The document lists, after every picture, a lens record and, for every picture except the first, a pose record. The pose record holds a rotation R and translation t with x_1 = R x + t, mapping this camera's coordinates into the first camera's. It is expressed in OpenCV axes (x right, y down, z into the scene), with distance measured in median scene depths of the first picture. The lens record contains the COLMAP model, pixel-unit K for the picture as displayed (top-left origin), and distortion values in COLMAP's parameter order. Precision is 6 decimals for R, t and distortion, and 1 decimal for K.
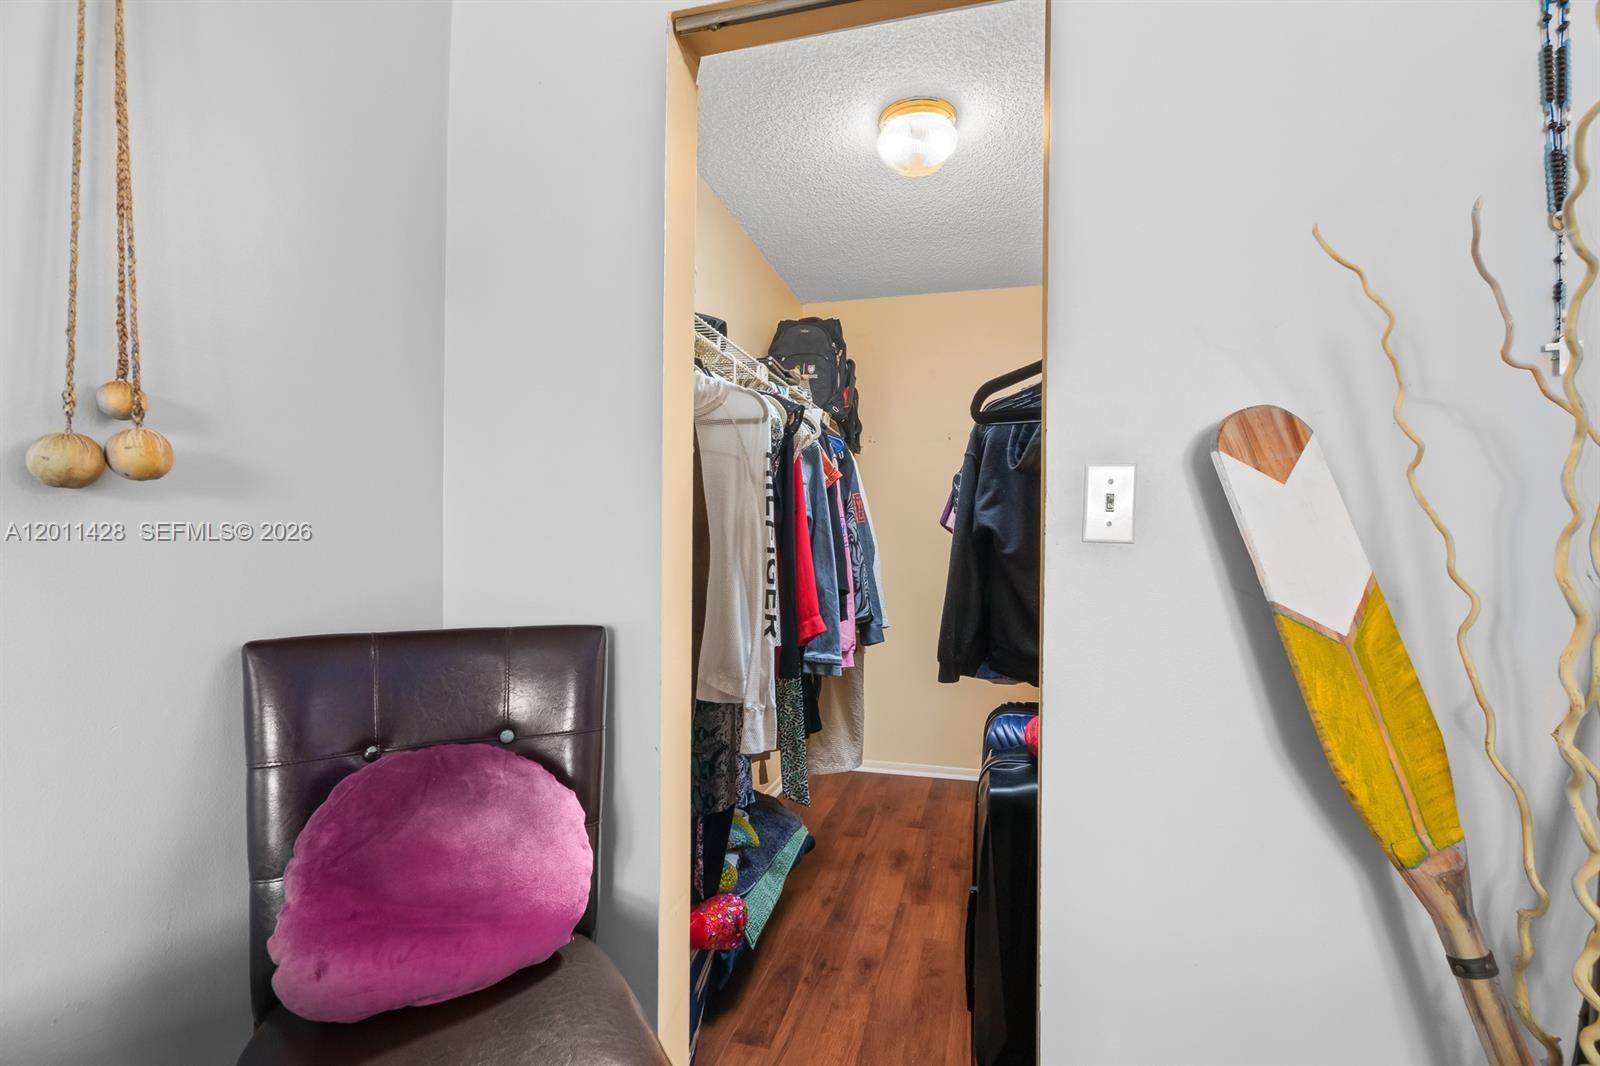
lens RADIAL K [[728.6, 0, 806.7], [0, 728.6, 537.2], [0, 0, 1]] dist [-0.001266, 0.000968]
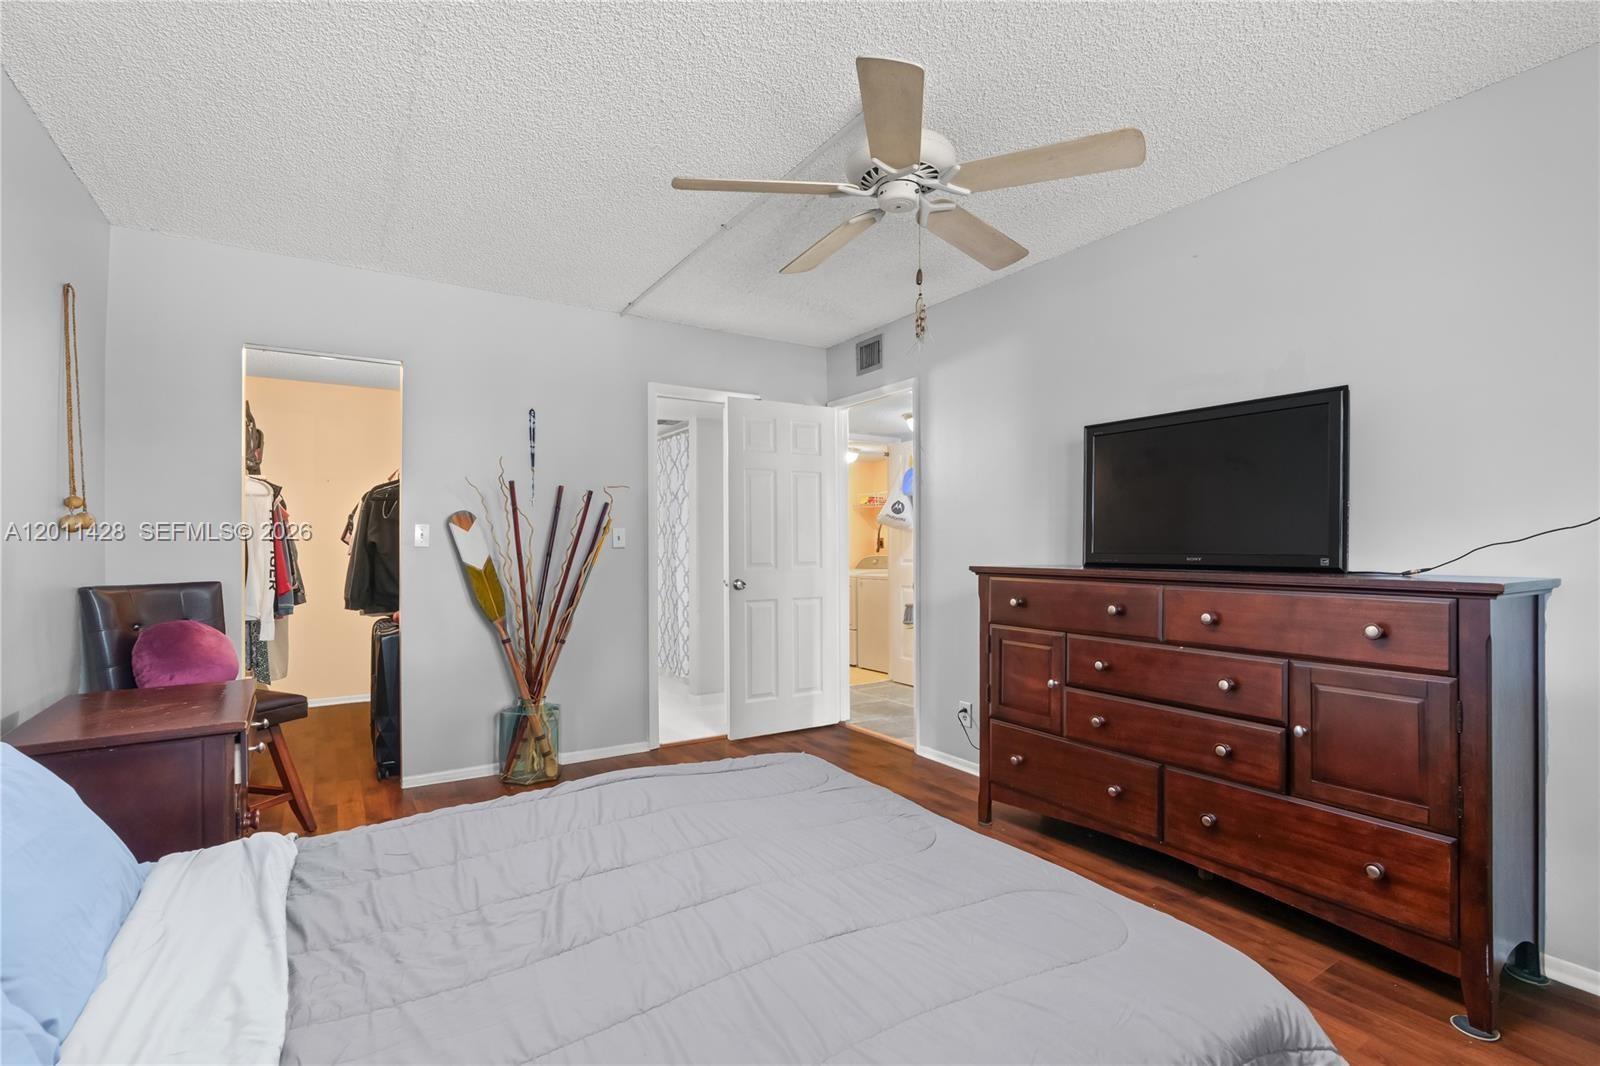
lens RADIAL K [[732.5, 0, 802.9], [0, 732.5, 537.4], [0, 0, 1]] dist [-0.001405, -0.000212]
pose [[0.679856, -0.005170, 0.733328, -0.896471], [0.009512, 0.999953, -0.001768, -0.018137], [-0.733284, 0.008178, 0.679873, -2.681343]]
